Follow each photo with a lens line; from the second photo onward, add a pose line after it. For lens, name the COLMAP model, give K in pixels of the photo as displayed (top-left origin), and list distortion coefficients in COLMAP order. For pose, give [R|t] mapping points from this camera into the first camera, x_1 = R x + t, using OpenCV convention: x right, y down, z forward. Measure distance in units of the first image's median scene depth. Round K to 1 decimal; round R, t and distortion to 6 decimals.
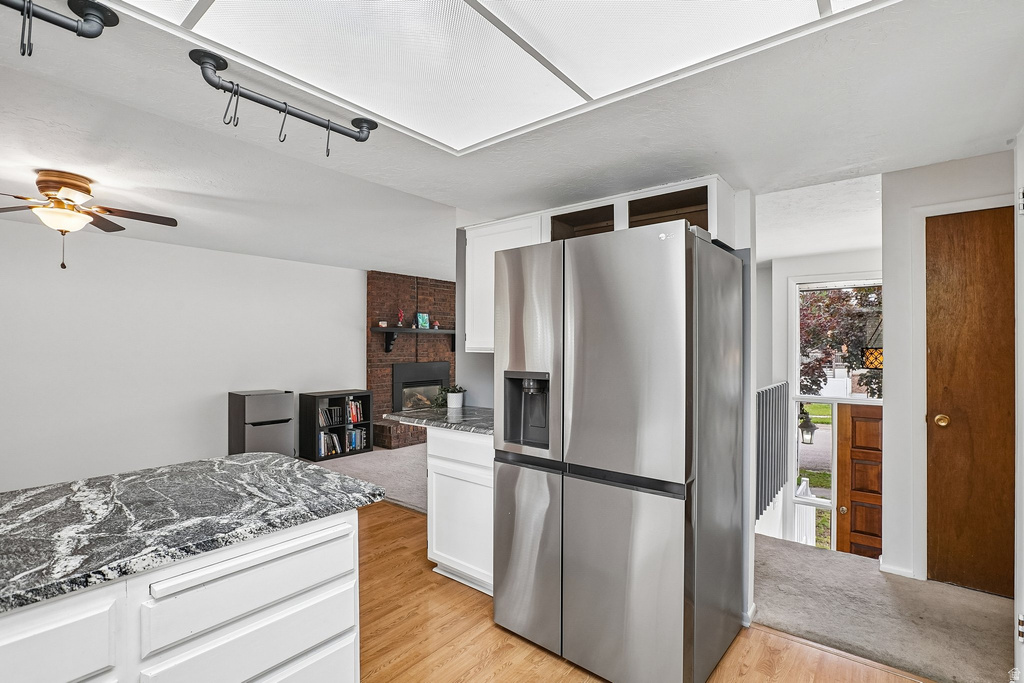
lens RADIAL K [[474.1, 0, 516.7], [0, 474.1, 347.3], [0, 0, 1]] dist [-0.038035, 0.012762]
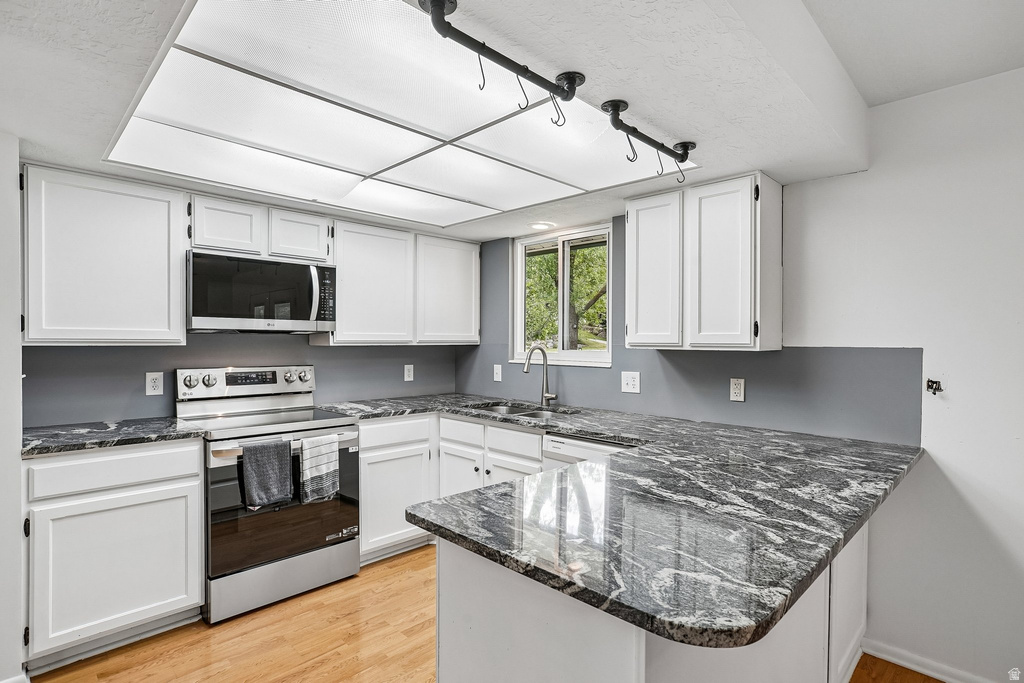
lens RADIAL K [[514.4, 0, 515.6], [0, 514.4, 342.2], [0, 0, 1]] dist [-0.015640, 0.004964]
pose [[-0.993950, -0.009221, 0.109450, -0.141716], [-0.008651, 0.999946, 0.005684, -0.000596], [-0.109496, 0.004703, -0.993976, 0.467498]]
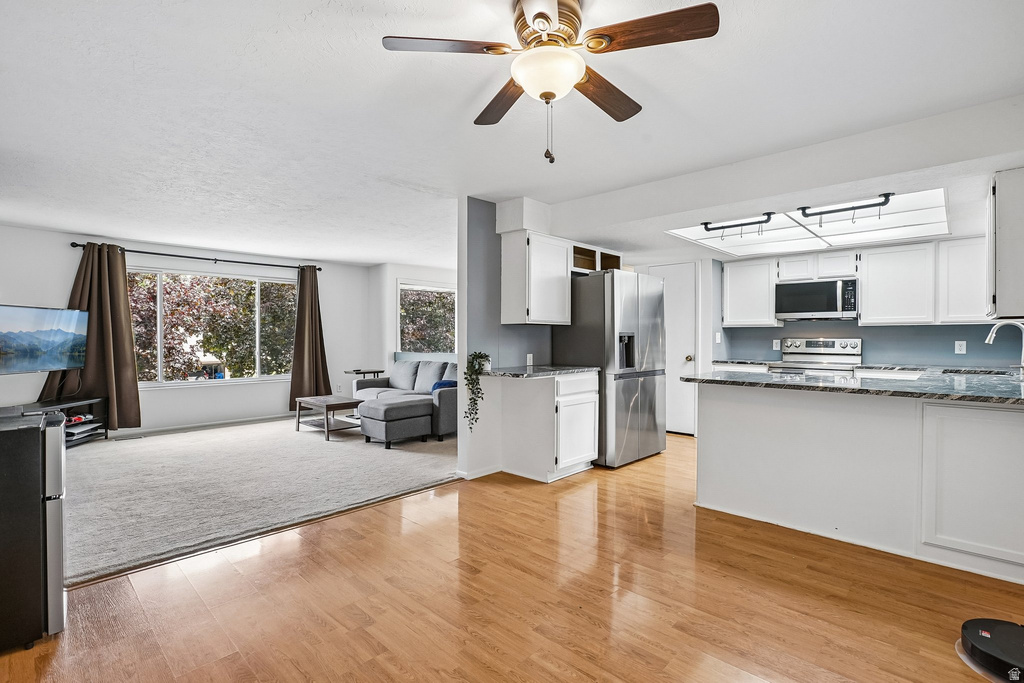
lens RADIAL K [[474.1, 0, 517.2], [0, 474.1, 341.3], [0, 0, 1]] dist [-0.038035, 0.012762]
pose [[0.088720, -0.012334, 0.995980, -0.761308], [0.002650, 0.999923, 0.012146, 0.023534], [-0.996053, 0.001562, 0.088746, 0.474361]]
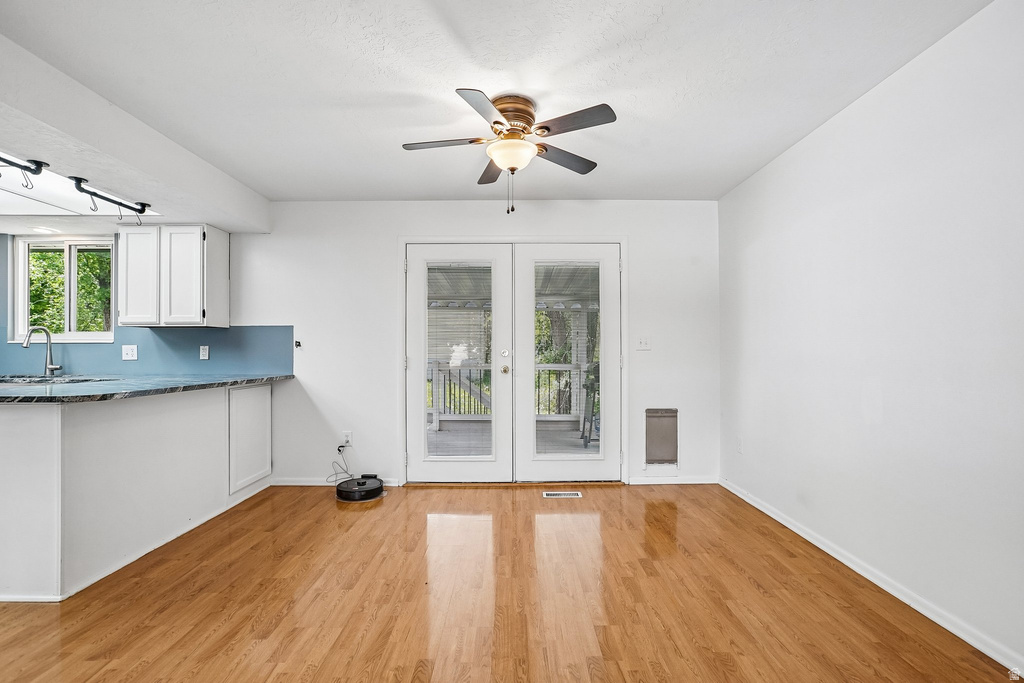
lens RADIAL K [[474.1, 0, 521.7], [0, 474.1, 347.3], [0, 0, 1]] dist [-0.038035, 0.012762]
pose [[-0.772660, -0.007119, -0.634780, -0.213658], [-0.002255, 0.999962, -0.008471, 0.039463], [0.634816, -0.005114, -0.772646, 0.810591]]
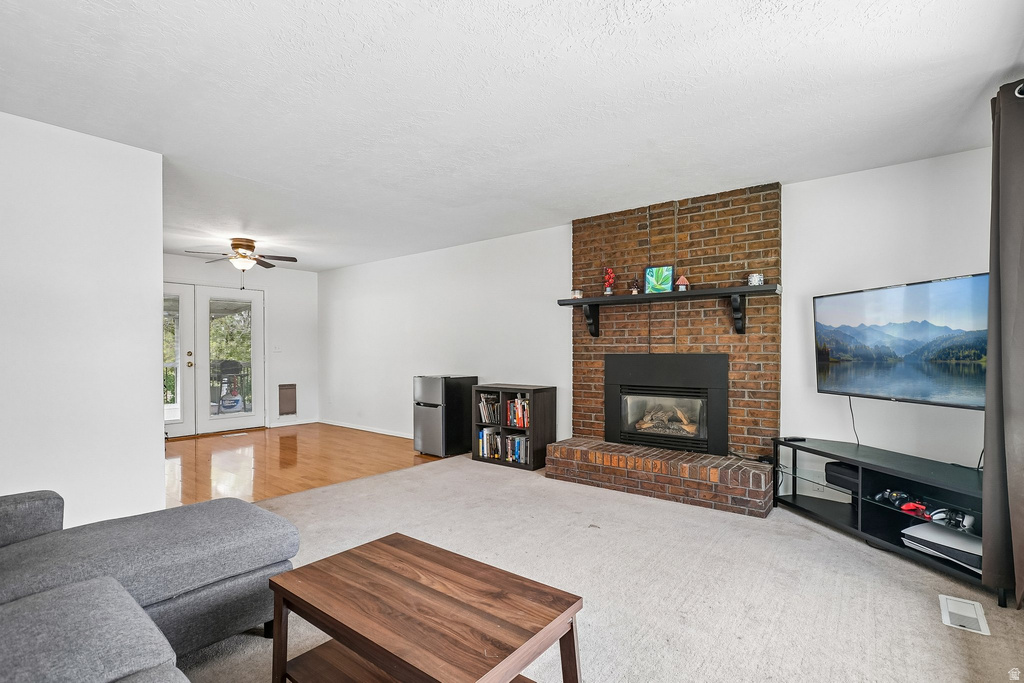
lens RADIAL K [[492.5, 0, 527.1], [0, 492.5, 357.0], [0, 0, 1]] dist [-0.034296, 0.012261]
pose [[0.009007, 0.013045, -0.999874, 0.474300], [-0.000108, 0.999915, 0.013045, 0.034561], [0.999959, -0.000010, 0.009008, 1.023883]]
